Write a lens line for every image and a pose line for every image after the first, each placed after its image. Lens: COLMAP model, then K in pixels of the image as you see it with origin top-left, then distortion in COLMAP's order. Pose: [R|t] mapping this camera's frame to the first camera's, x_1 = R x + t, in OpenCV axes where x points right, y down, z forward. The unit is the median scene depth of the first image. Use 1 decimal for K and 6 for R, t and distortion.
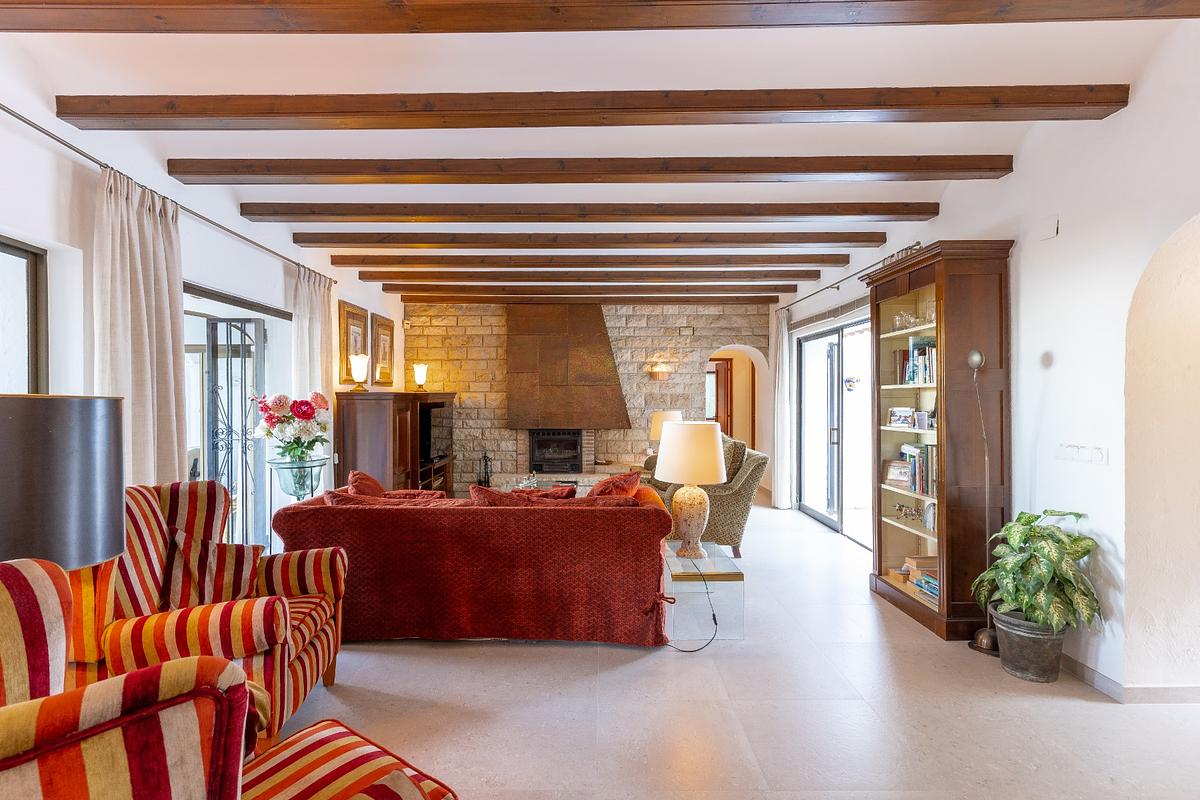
lens RADIAL K [[572.8, 0, 596.8], [0, 572.8, 398.0], [0, 0, 1]] dist [0.001284, -0.000994]
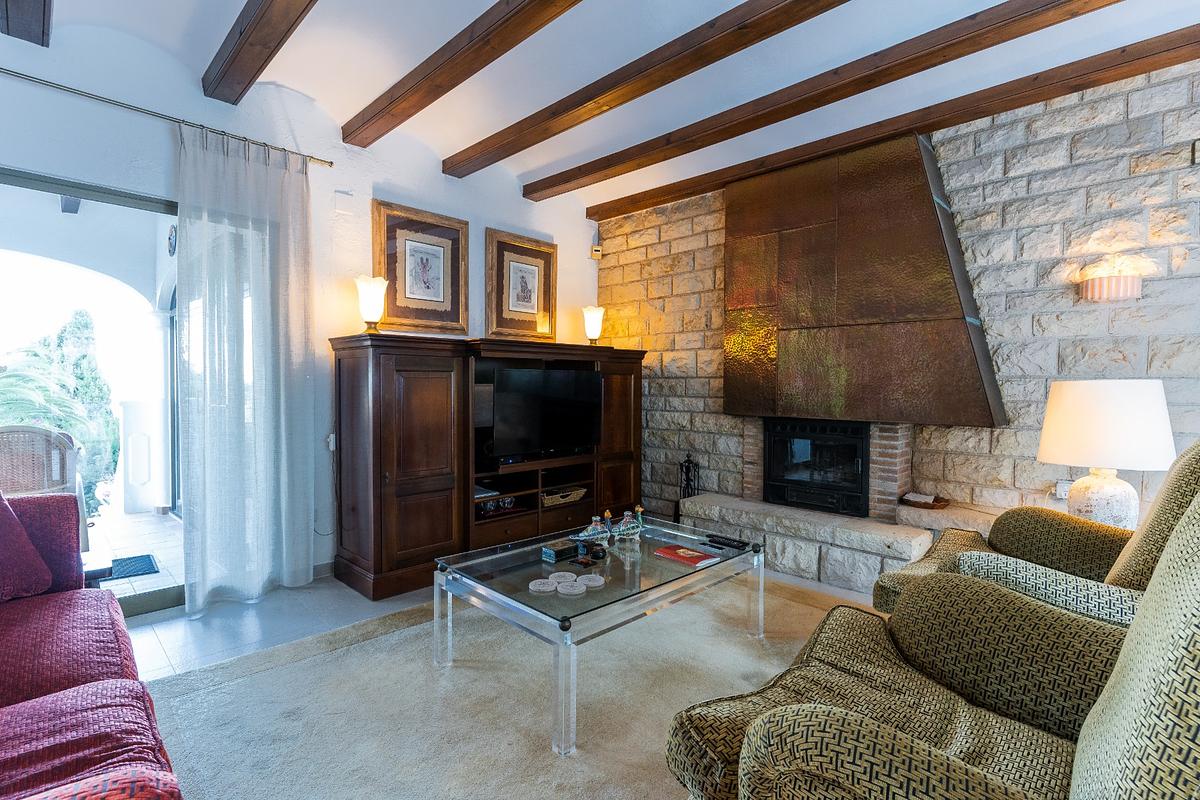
lens RADIAL K [[572.8, 0, 598.6], [0, 572.8, 399.4], [0, 0, 1]] dist [0.001284, -0.000994]
pose [[0.705347, 0.022511, -0.708505, 0.145481], [-0.011685, 0.999729, 0.020131, 0.029504], [0.708766, -0.005920, 0.705419, 0.522643]]
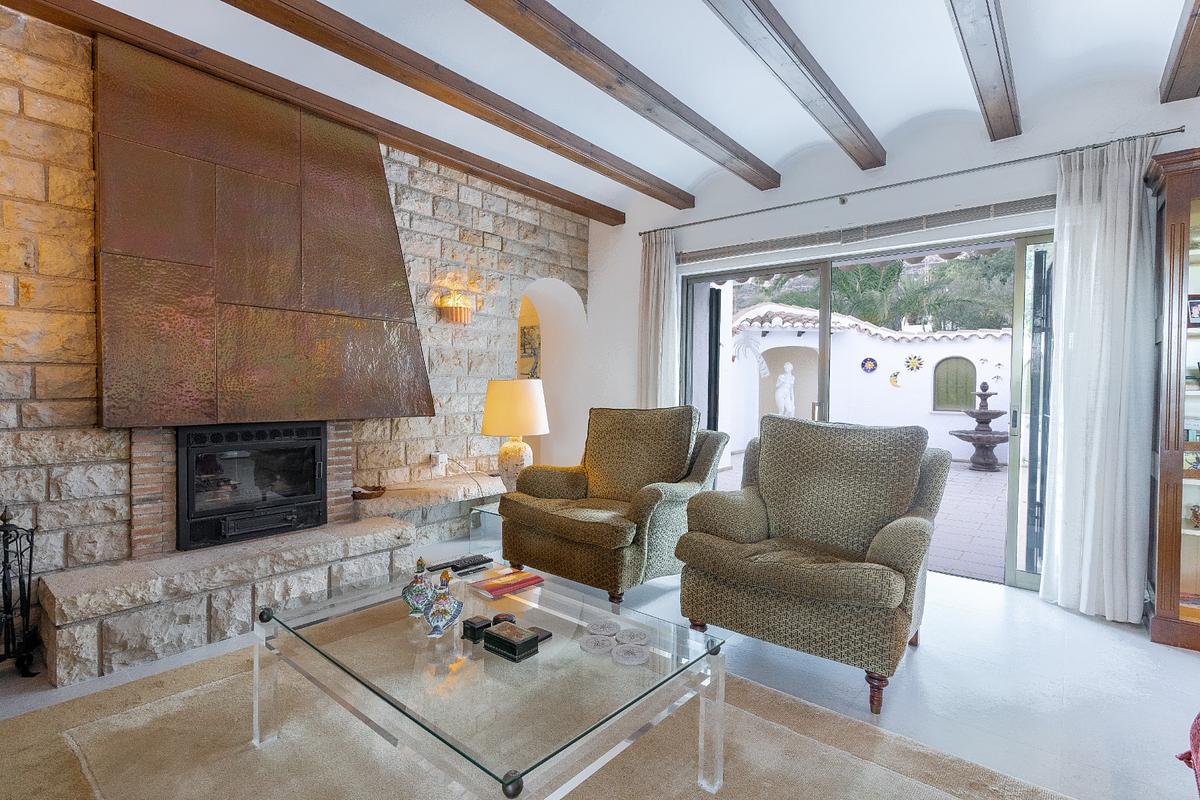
lens RADIAL K [[572.8, 0, 604.8], [0, 572.8, 398.9], [0, 0, 1]] dist [0.001284, -0.000994]
pose [[0.629975, -0.009448, 0.776558, -0.224470], [-0.010896, 0.999720, 0.021002, 0.027020], [-0.776539, -0.021692, 0.629696, 0.572528]]
